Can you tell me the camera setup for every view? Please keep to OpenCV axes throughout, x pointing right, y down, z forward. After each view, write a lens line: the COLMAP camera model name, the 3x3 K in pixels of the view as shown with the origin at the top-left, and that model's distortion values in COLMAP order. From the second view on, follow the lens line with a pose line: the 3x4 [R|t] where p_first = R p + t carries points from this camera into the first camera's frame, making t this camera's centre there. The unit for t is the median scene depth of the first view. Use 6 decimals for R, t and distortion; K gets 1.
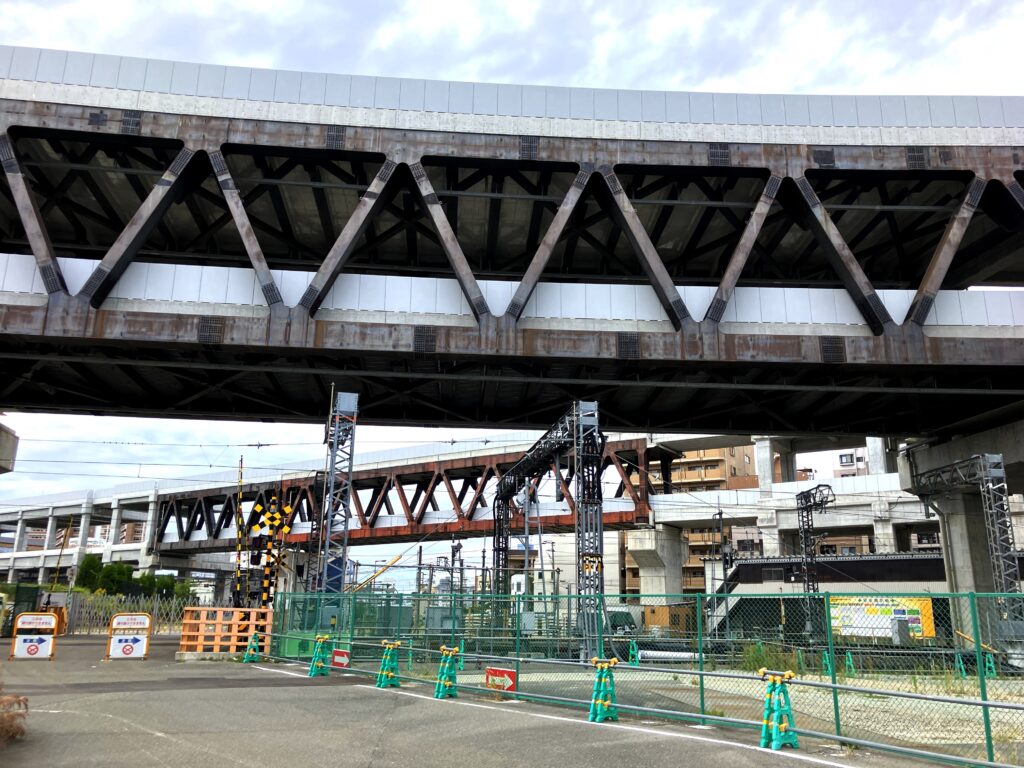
lens RADIAL K [[844.0, 0, 515.0], [0, 844.0, 389.5], [0, 0, 1]] dist [0.022387, -0.001410]
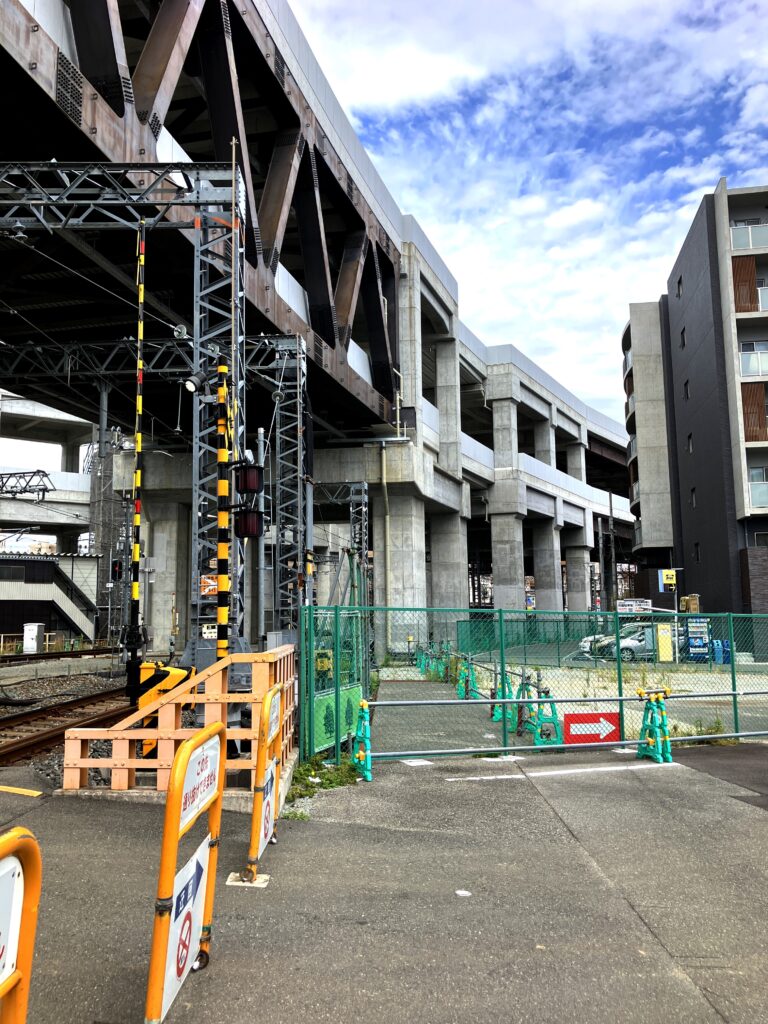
lens RADIAL K [[838.6, 0, 375.4], [0, 838.6, 515.7], [0, 0, 1]] dist [0.056199, -0.081533]
pose [[0.263471, 0.098493, 0.959626, -0.464225], [-0.238923, 0.970443, -0.034006, 0.140641], [-0.934611, -0.220318, 0.279216, 0.598642]]
